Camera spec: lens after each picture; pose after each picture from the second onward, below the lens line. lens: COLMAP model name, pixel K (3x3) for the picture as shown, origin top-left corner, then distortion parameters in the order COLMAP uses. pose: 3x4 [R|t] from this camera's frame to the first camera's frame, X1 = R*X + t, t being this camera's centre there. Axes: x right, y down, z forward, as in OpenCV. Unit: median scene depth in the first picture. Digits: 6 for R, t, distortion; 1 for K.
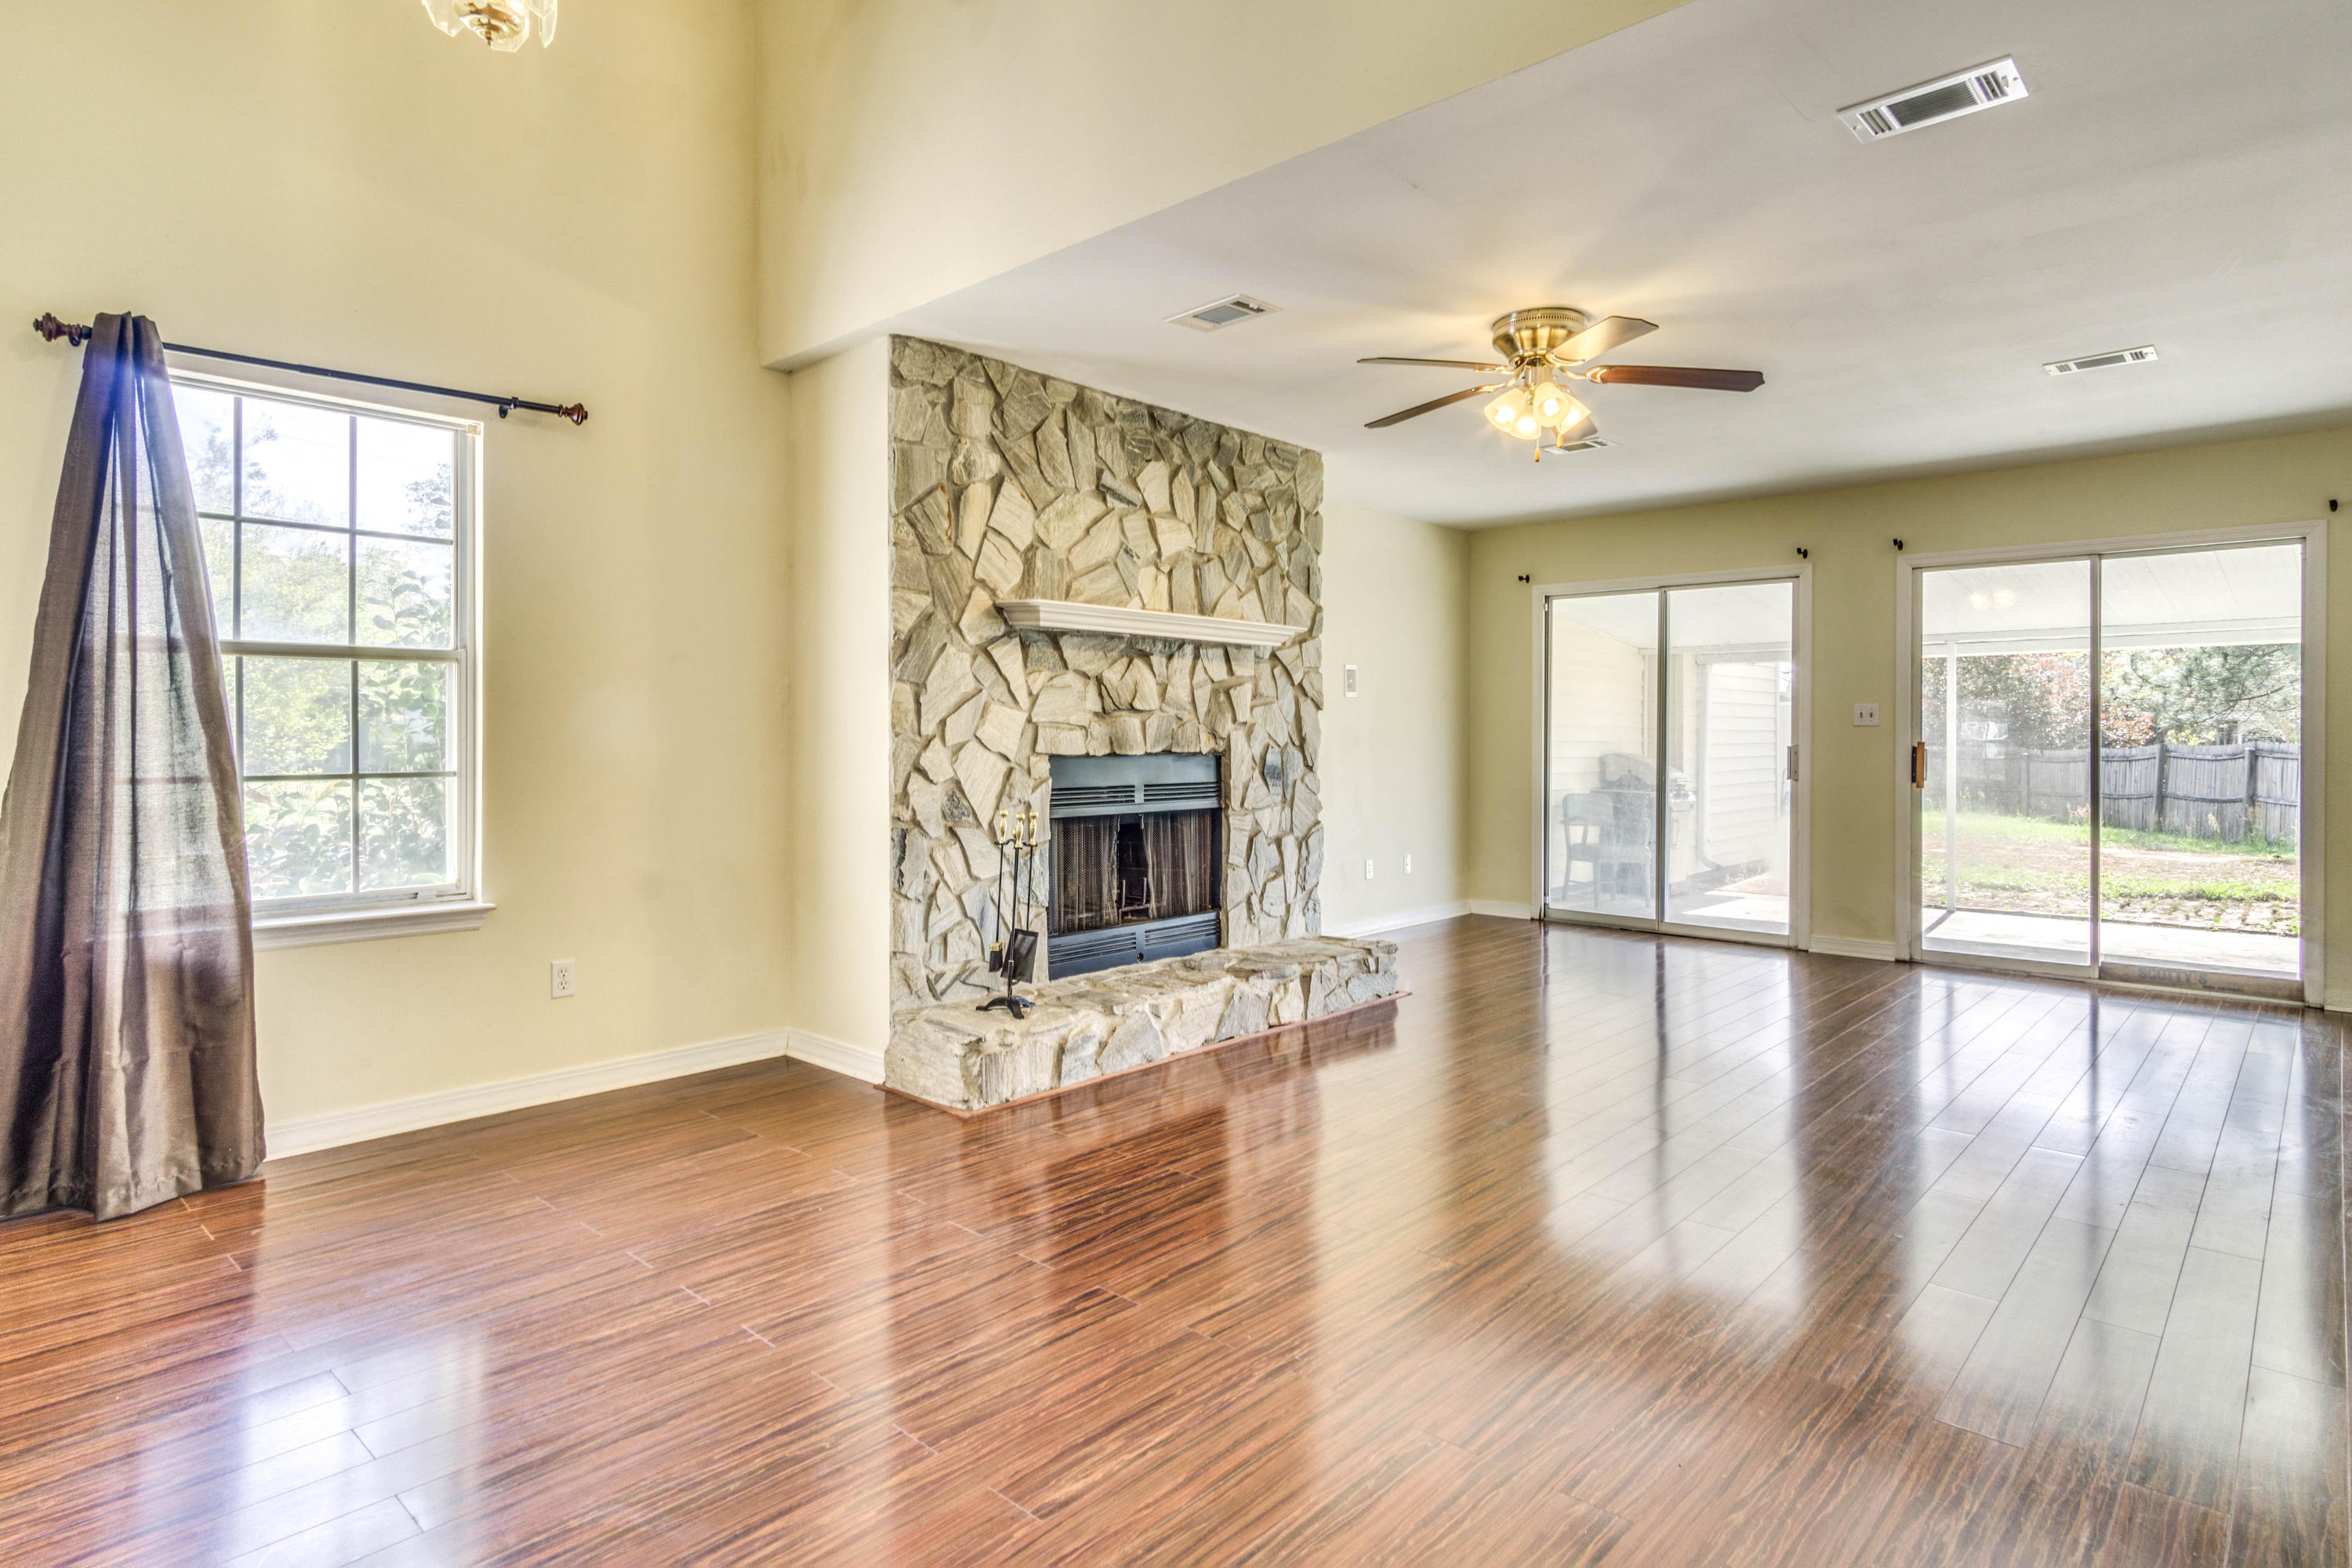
lens RADIAL K [[1256.2, 0, 1162.5], [0, 1256.2, 759.1], [0, 0, 1]] dist [0.002152, 0.001911]
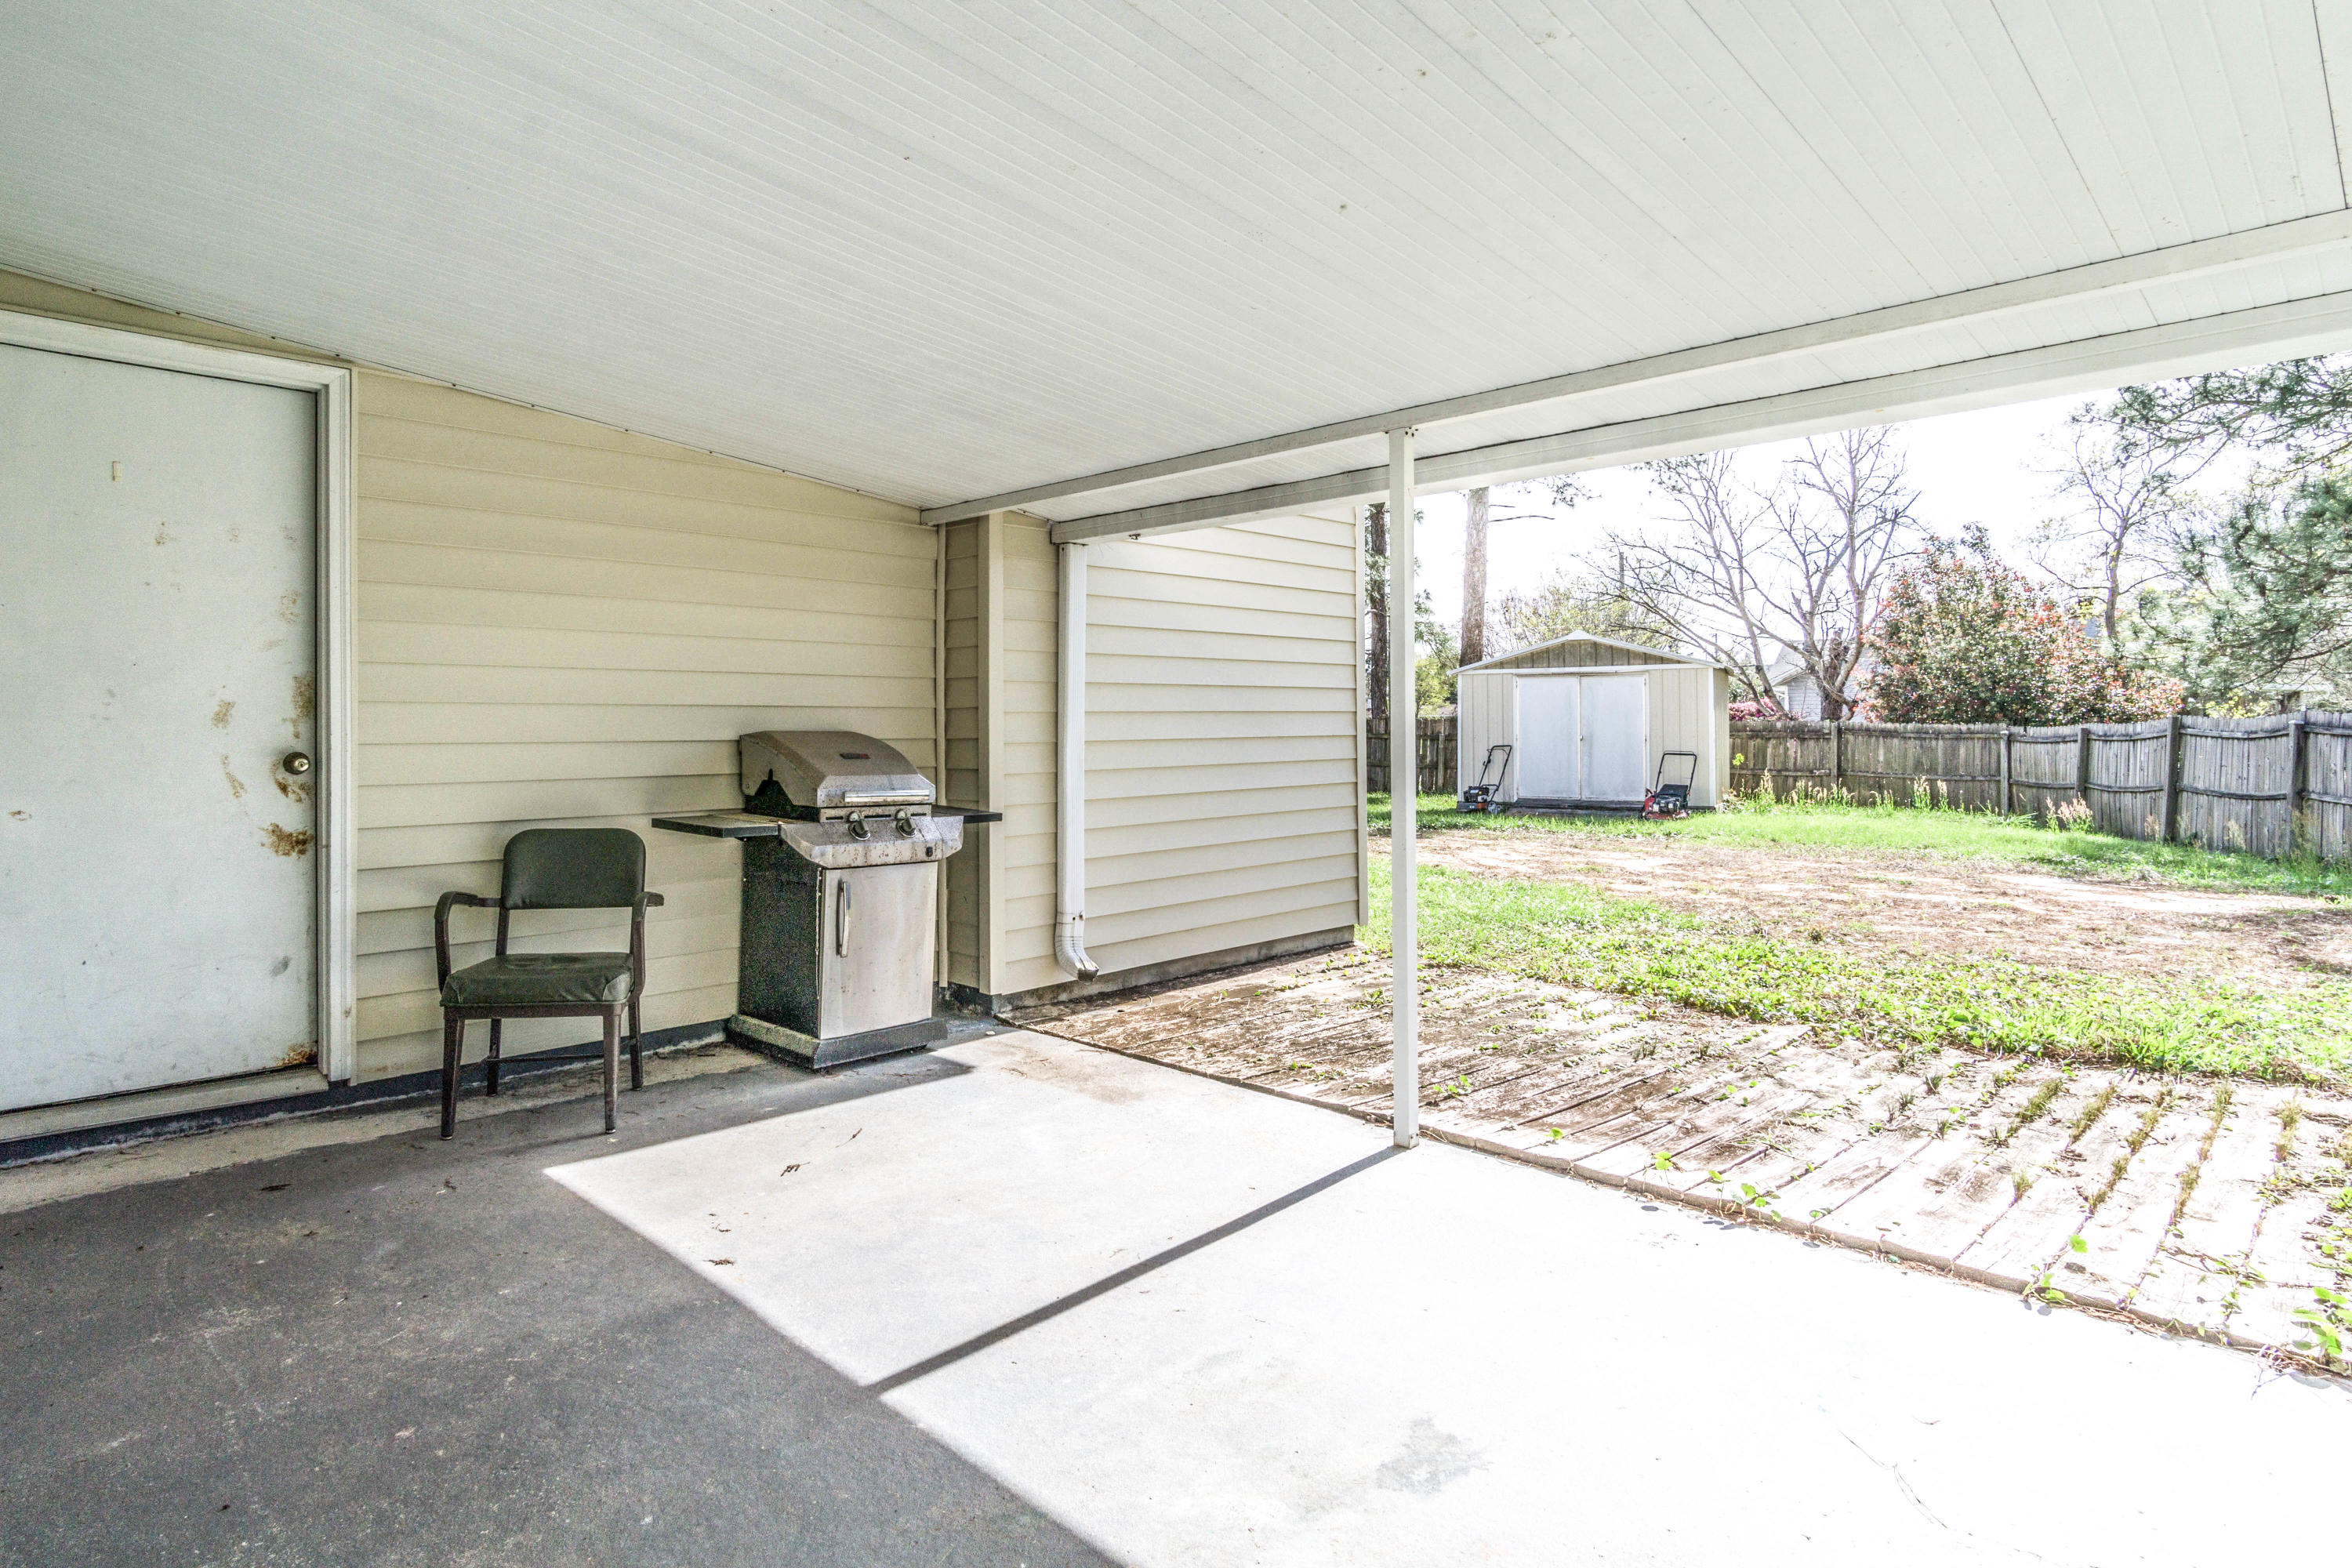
lens RADIAL K [[1256.2, 0, 1177.4], [0, 1256.2, 761.4], [0, 0, 1]] dist [0.002152, 0.001911]
pose [[0.999650, -0.004810, -0.026033, 0.244036], [0.005163, 0.999896, 0.013475, 0.000517], [0.025966, -0.013605, 0.999570, 0.267863]]
